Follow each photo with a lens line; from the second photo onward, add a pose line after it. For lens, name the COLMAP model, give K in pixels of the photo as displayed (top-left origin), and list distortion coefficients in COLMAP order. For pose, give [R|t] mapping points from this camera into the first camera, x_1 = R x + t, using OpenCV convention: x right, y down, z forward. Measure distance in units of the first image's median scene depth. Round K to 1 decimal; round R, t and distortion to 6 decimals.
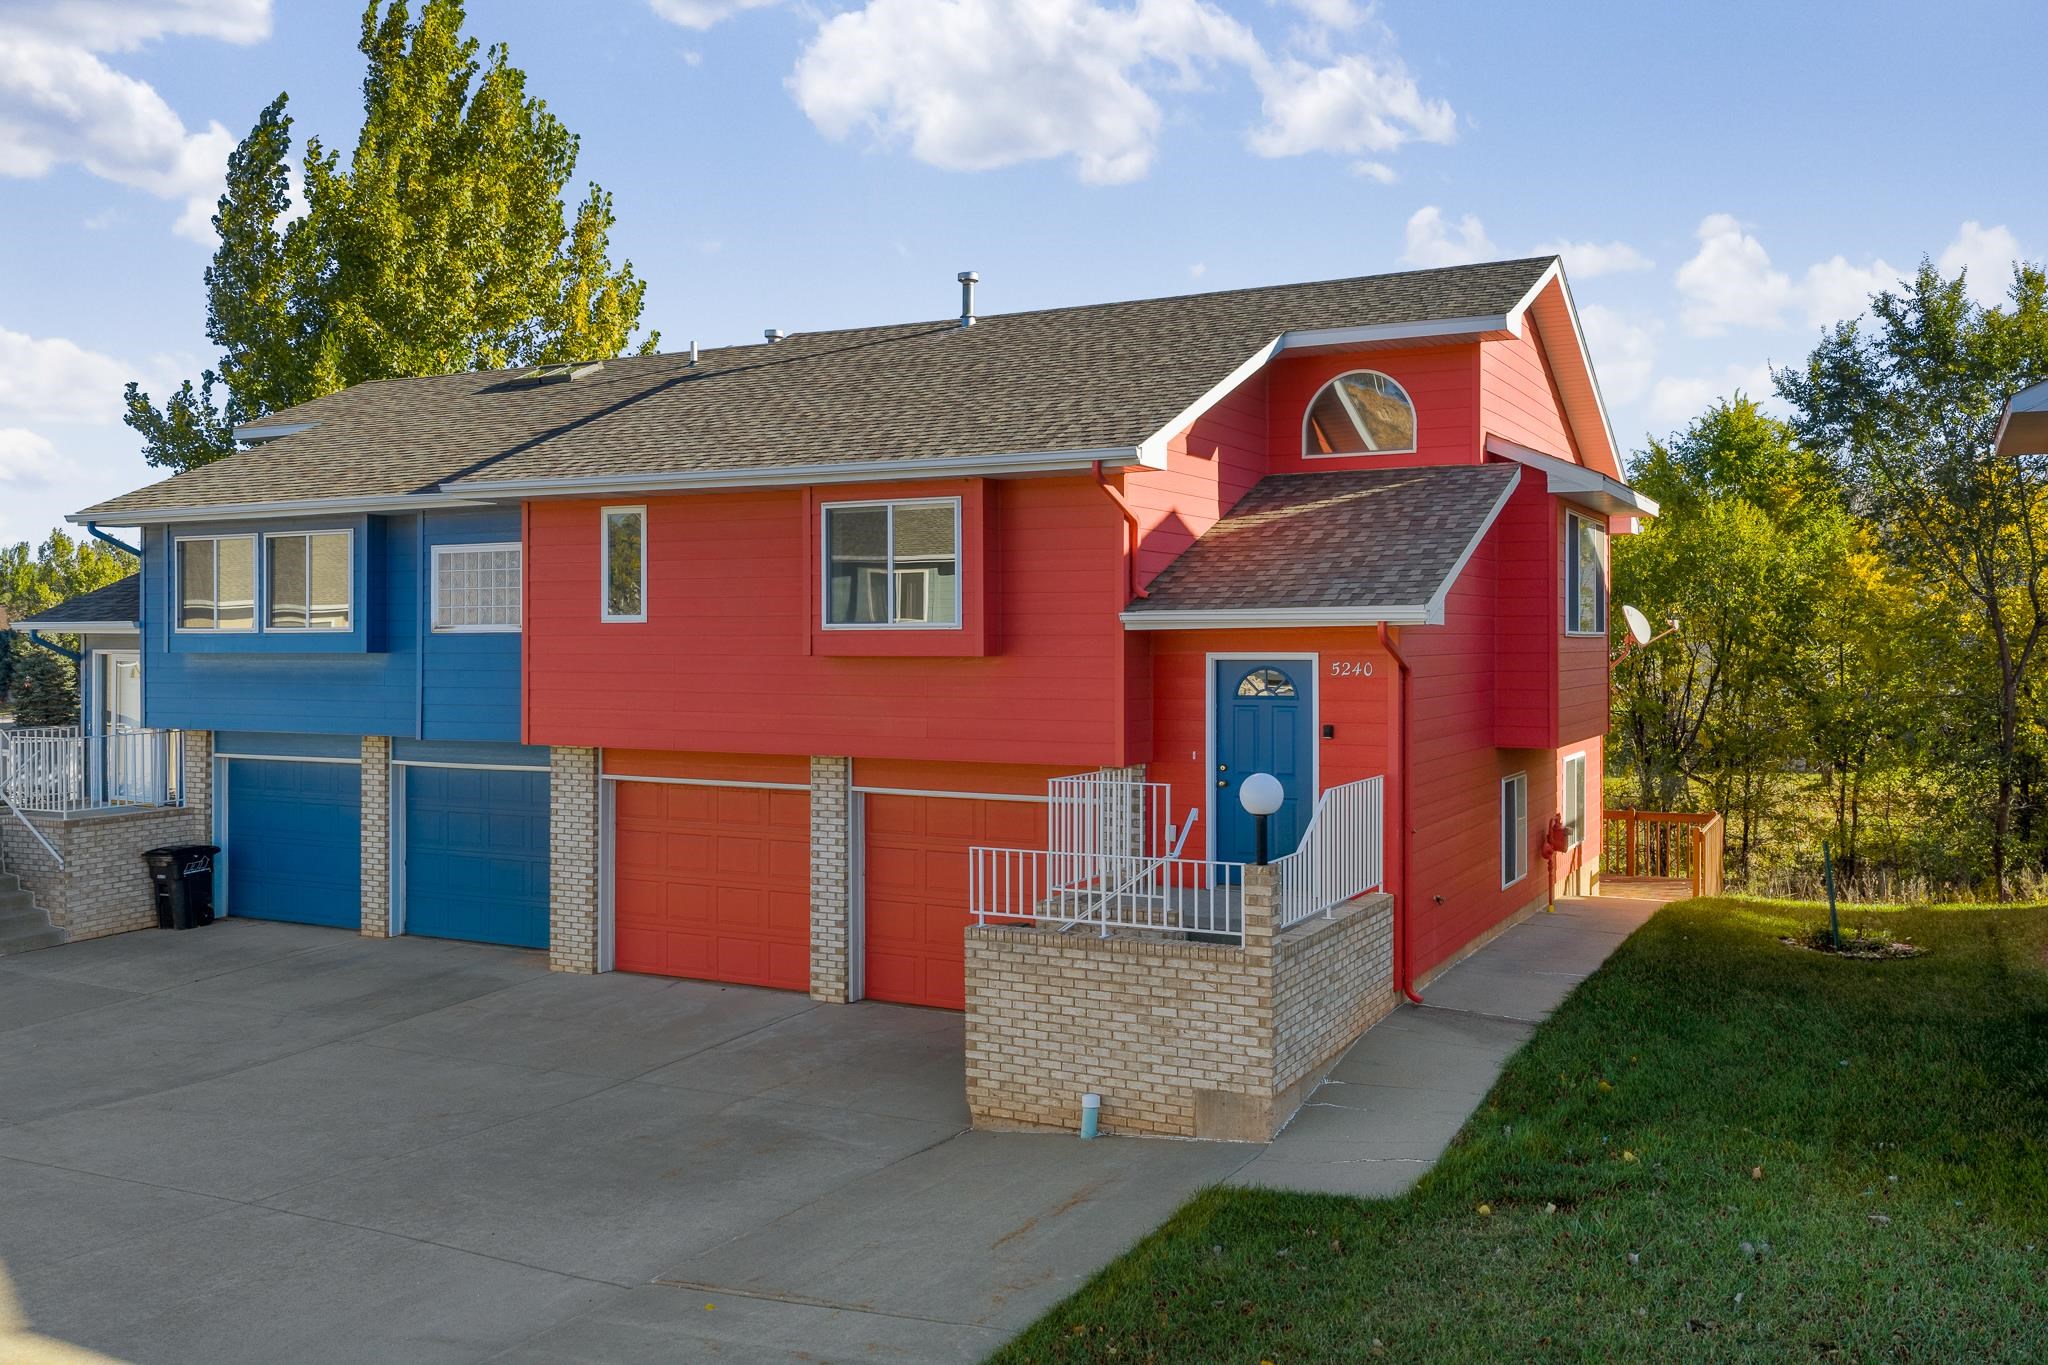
lens RADIAL K [[1753.7, 0, 1016.5], [0, 1753.7, 647.3], [0, 0, 1]] dist [0.030807, -0.079992]
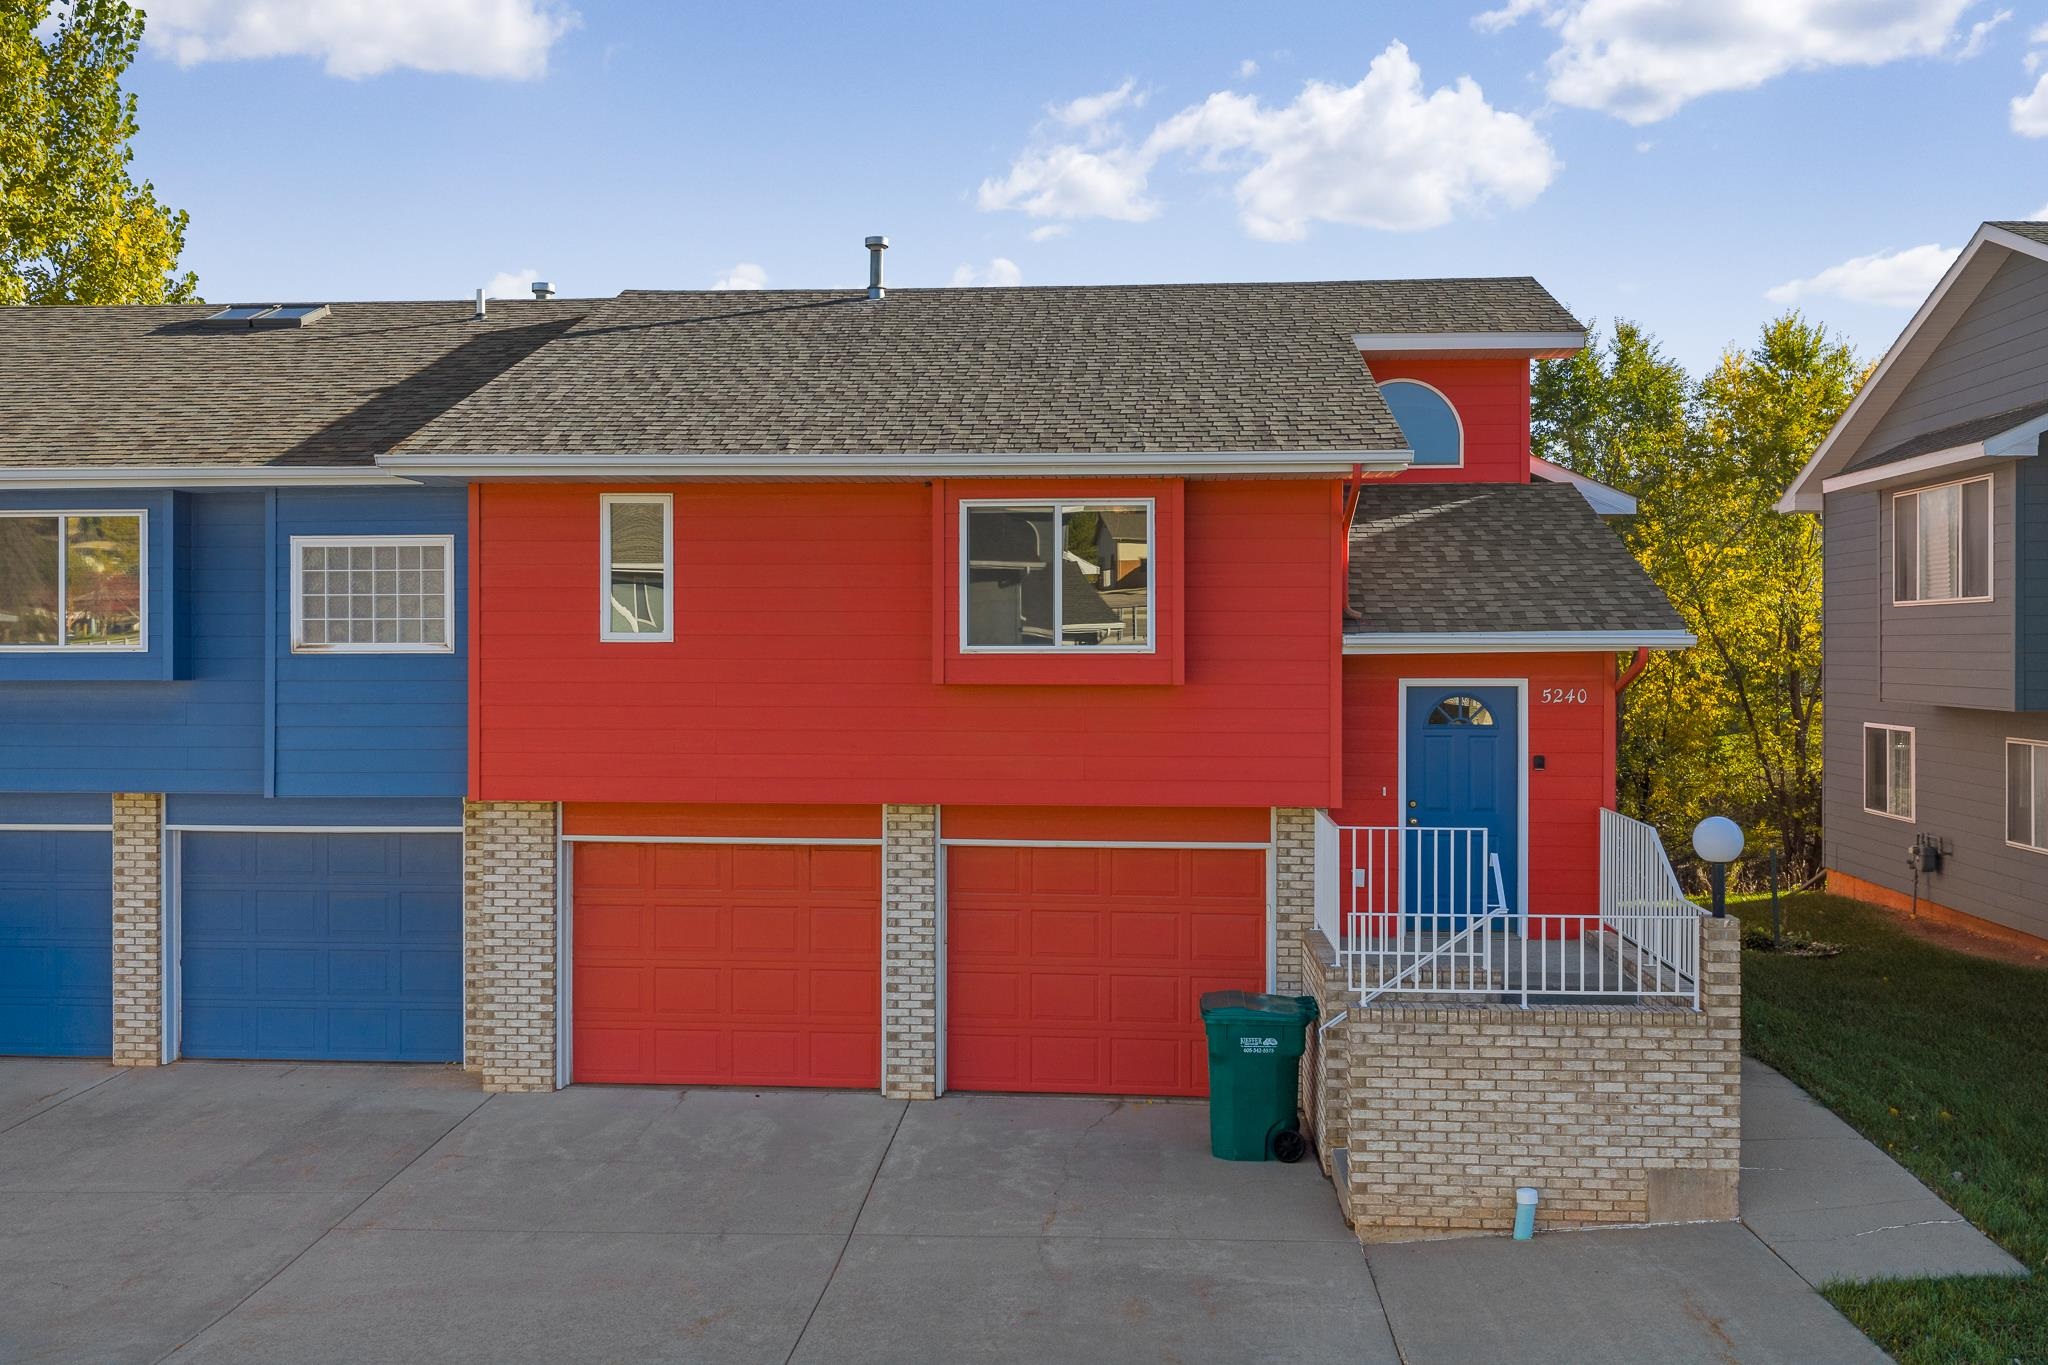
lens RADIAL K [[1753.7, 0, 1016.5], [0, 1753.7, 647.3], [0, 0, 1]] dist [0.030807, -0.079992]
pose [[0.913095, -0.000667, 0.407746, -0.529629], [0.000822, 1.000000, -0.000205, -0.015821], [-0.407746, 0.000523, 0.913095, 0.289696]]
